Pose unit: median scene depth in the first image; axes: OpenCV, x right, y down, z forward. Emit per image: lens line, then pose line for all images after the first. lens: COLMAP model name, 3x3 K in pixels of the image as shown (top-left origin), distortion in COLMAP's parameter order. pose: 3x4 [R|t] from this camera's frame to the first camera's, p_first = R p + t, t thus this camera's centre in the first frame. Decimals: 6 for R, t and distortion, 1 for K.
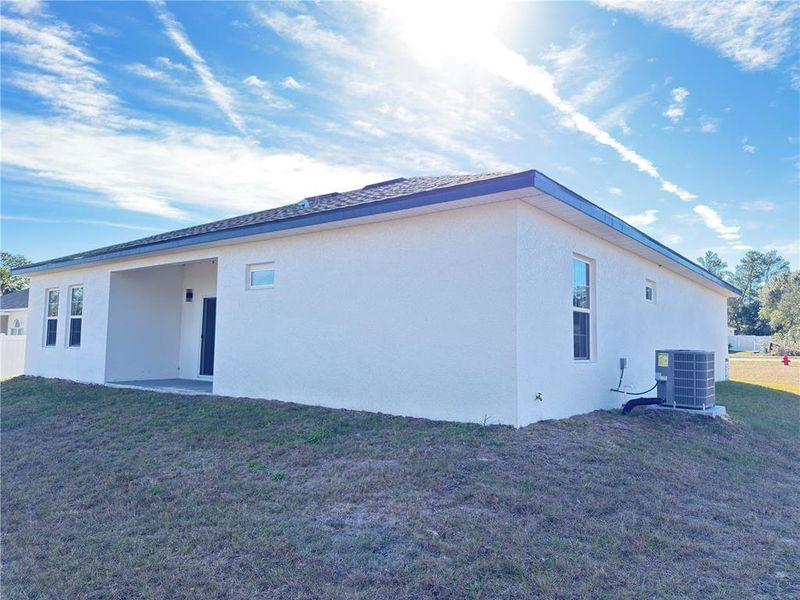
lens RADIAL K [[559.6, 0, 400.0], [0, 559.6, 300.0], [0, 0, 1]] dist [0.080065, -0.100489]
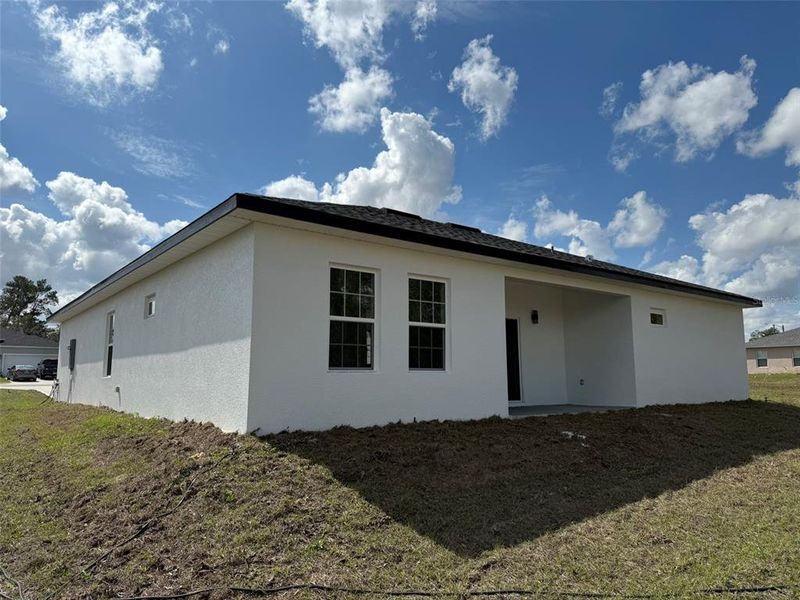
lens RADIAL K [[559.6, 0, 400.0], [0, 559.6, 300.0], [0, 0, 1]] dist [0.080065, -0.100489]
pose [[0.239683, 0.115981, 0.963899, -1.205426], [-0.070204, 0.992310, -0.101943, 0.070108], [-0.968310, -0.043235, 0.245982, 0.873375]]
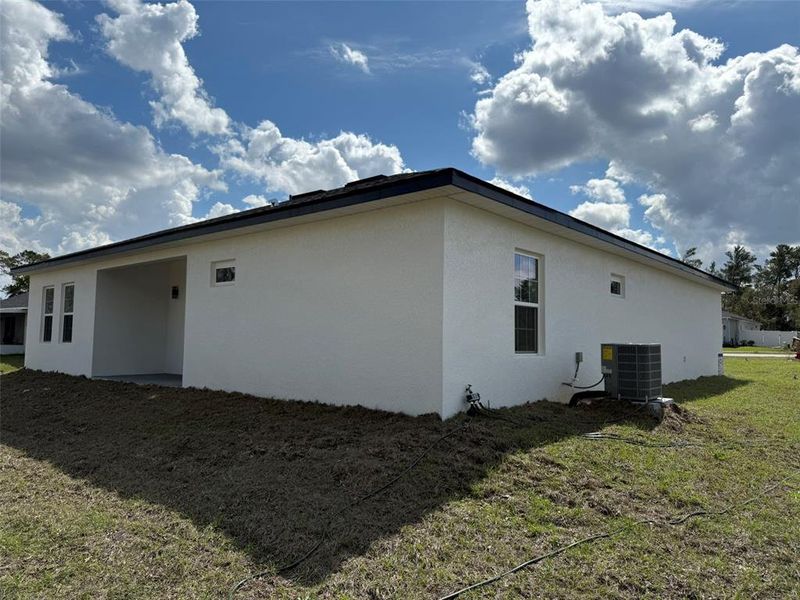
lens RADIAL K [[559.6, 0, 400.0], [0, 559.6, 300.0], [0, 0, 1]] dist [0.080065, -0.100489]
pose [[0.999077, -0.004849, -0.042674, 0.081443], [0.005118, 0.999968, 0.006178, 0.001457], [0.042643, -0.006391, 0.999070, -0.013787]]
